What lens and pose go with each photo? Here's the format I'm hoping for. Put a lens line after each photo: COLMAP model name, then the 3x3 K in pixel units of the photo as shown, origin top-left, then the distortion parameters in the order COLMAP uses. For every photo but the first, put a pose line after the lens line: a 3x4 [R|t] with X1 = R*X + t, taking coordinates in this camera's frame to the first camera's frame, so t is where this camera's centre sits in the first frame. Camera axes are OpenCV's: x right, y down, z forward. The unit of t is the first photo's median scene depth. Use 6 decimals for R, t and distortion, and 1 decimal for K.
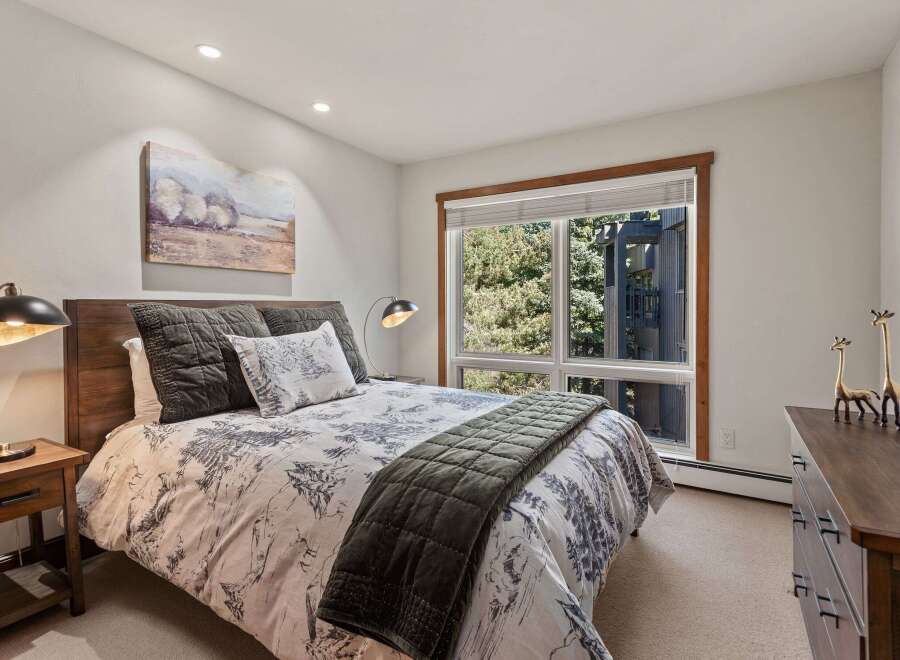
lens RADIAL K [[466.8, 0, 450.4], [0, 466.8, 311.7], [0, 0, 1]] dist [0.000171, 0.000026]
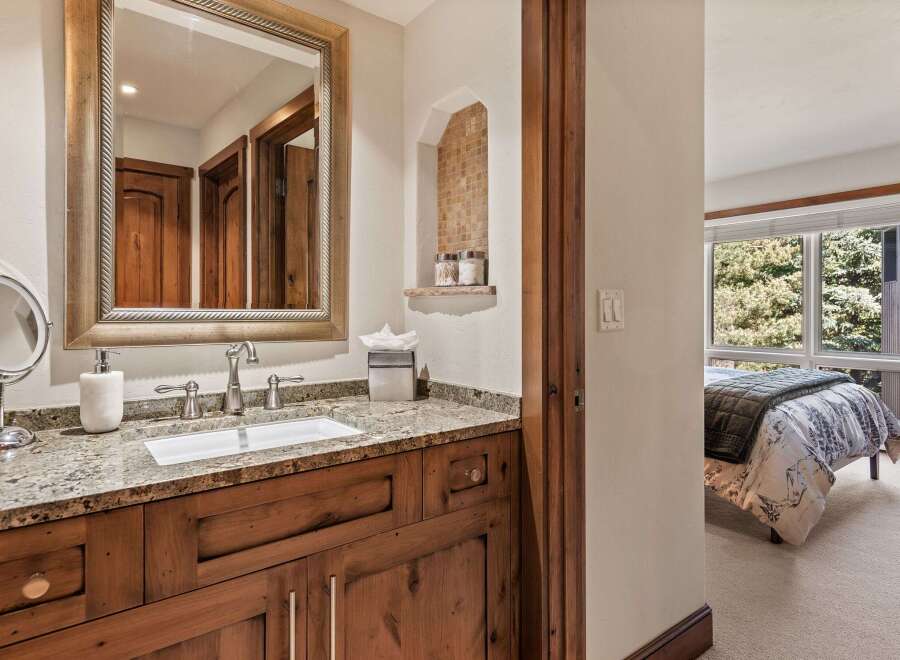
lens RADIAL K [[516.4, 0, 436.0], [0, 516.4, 314.8], [0, 0, 1]] dist [0.005190, -0.000951]
pose [[0.918611, 0.005065, -0.395130, -0.053741], [-0.002777, 0.999976, 0.006364, 0.000855], [0.395152, -0.004748, 0.918603, -0.260734]]
